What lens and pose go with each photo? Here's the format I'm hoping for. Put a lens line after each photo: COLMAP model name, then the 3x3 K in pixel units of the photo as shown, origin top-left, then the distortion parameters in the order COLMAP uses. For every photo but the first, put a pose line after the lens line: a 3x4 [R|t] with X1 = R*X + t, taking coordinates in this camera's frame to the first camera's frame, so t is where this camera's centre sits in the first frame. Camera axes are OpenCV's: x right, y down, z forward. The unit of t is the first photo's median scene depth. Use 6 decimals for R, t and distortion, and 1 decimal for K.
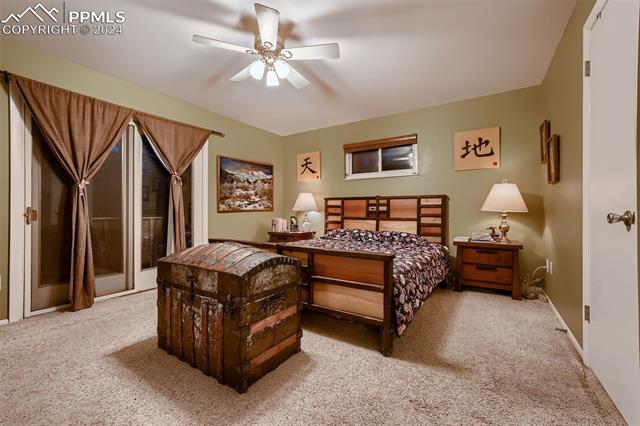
lens RADIAL K [[270.2, 0, 317.2], [0, 270.2, 208.2], [0, 0, 1]] dist [-0.016028, 0.006396]
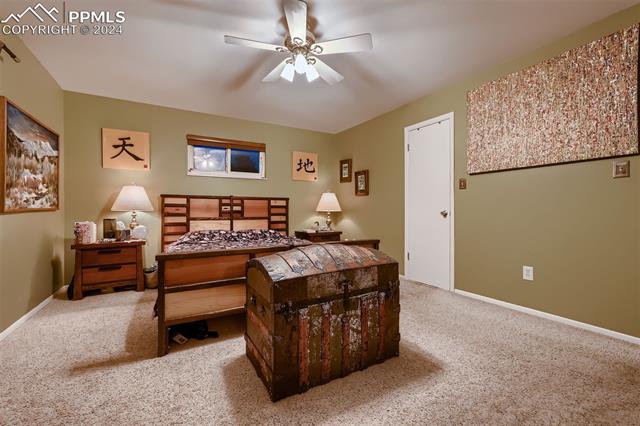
lens RADIAL K [[270.2, 0, 313.5], [0, 270.2, 213.9], [0, 0, 1]] dist [-0.016028, 0.006396]
pose [[0.453985, -0.010488, 0.890948, -0.530064], [-0.007596, 0.999849, 0.015641, 0.003777], [-0.890977, -0.013869, 0.453837, 0.267284]]
